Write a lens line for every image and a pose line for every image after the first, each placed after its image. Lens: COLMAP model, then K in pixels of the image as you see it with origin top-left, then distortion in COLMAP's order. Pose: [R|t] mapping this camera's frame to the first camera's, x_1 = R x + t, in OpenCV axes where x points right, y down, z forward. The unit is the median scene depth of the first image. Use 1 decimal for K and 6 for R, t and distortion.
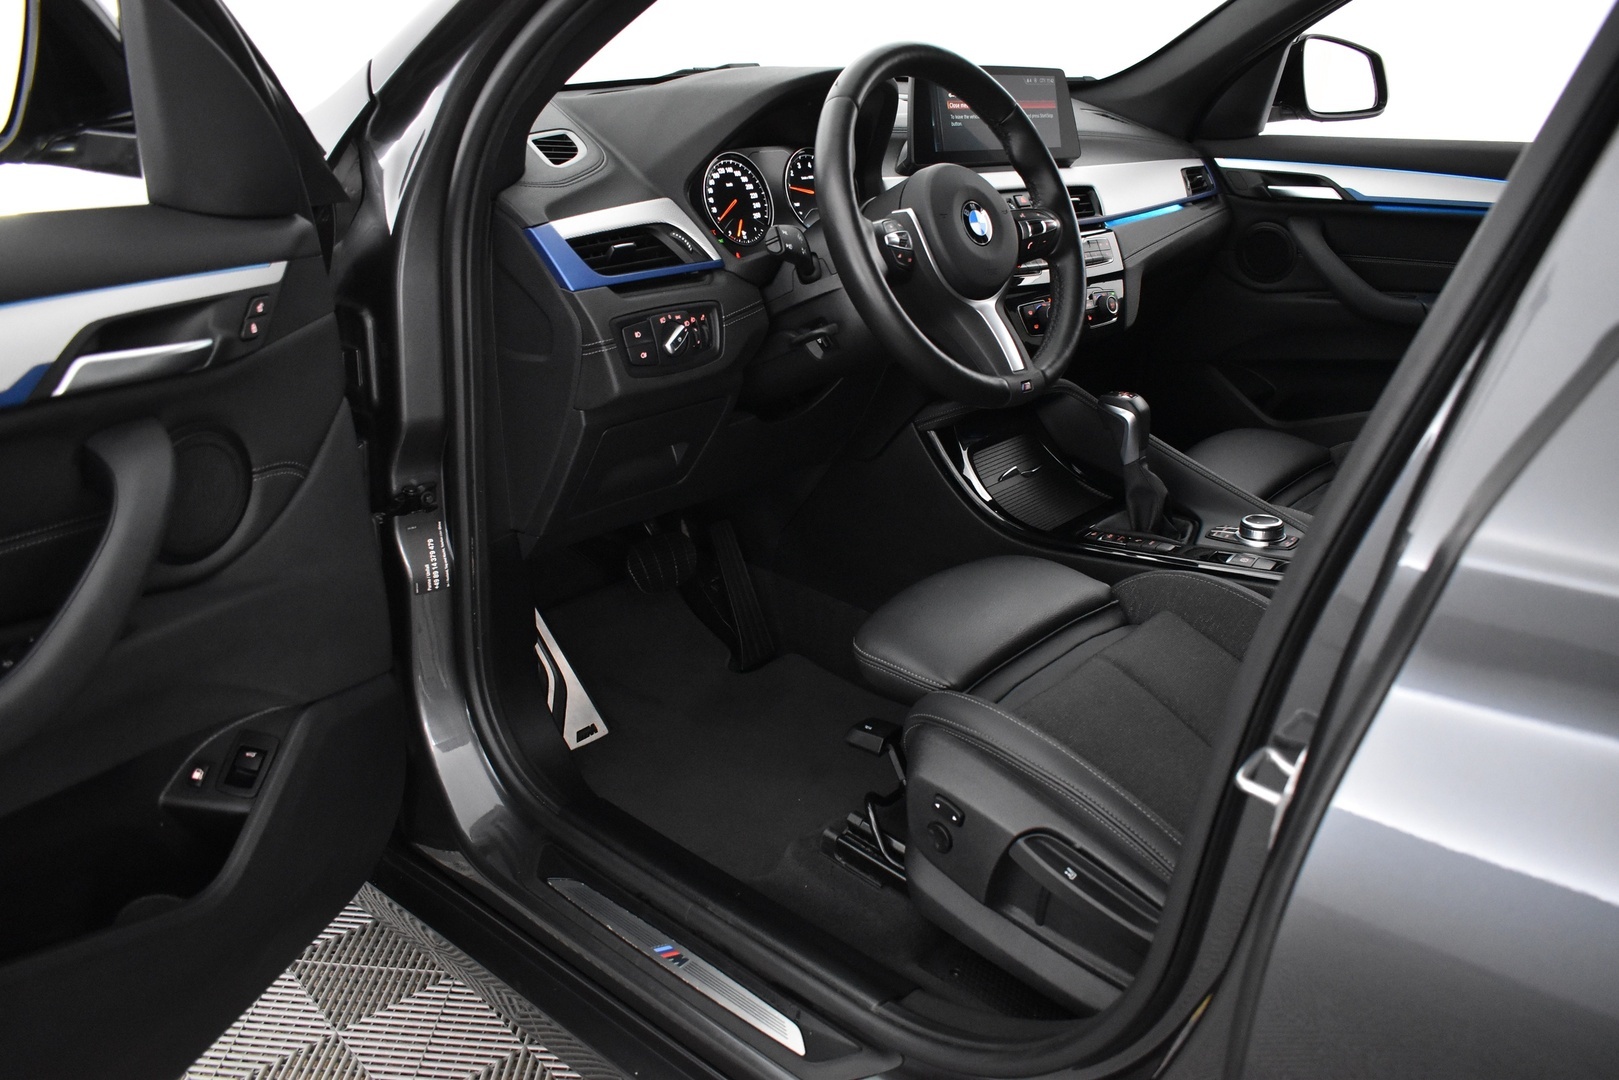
lens RADIAL K [[1250.7, 0, 809.5], [0, 1250.7, 540.0], [0, 0, 1]] dist [-0.102136, 0.004243]
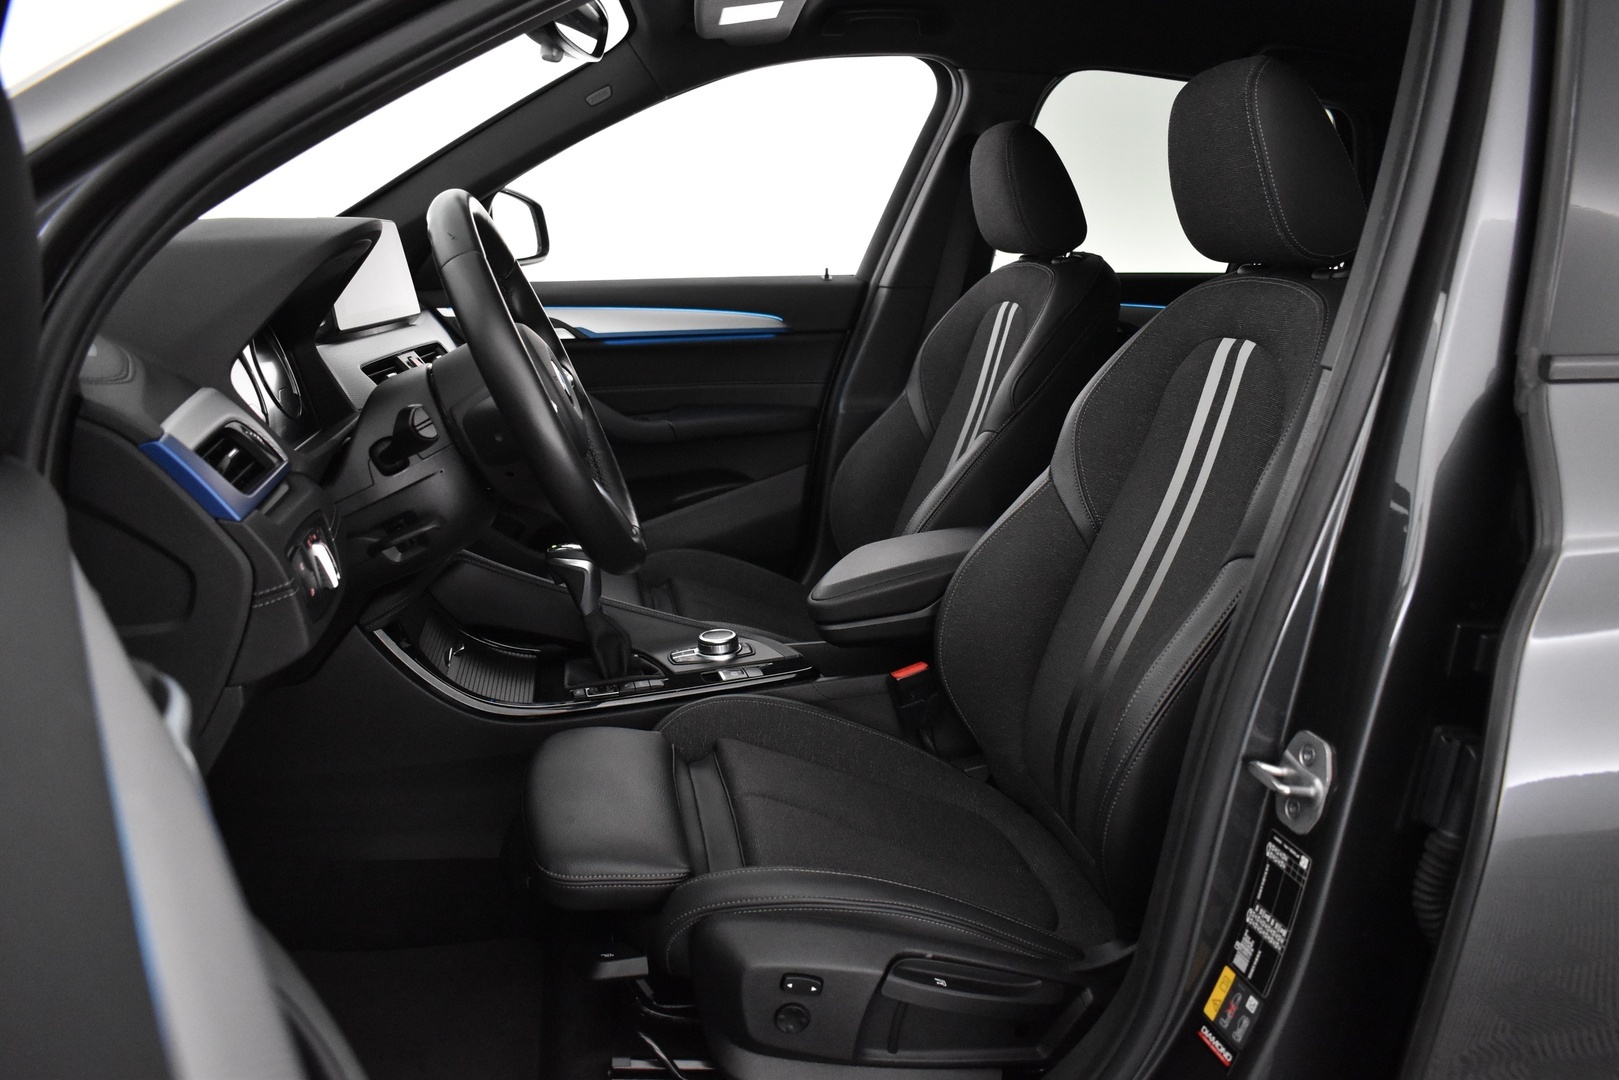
lens RADIAL K [[1250.7, 0, 809.5], [0, 1250.7, 540.0], [0, 0, 1]] dist [-0.102136, 0.004243]
pose [[0.616903, -0.171367, 0.768156, -0.454532], [0.257392, 0.966266, 0.008852, -0.097072], [-0.743761, 0.192257, 0.640201, 0.271043]]
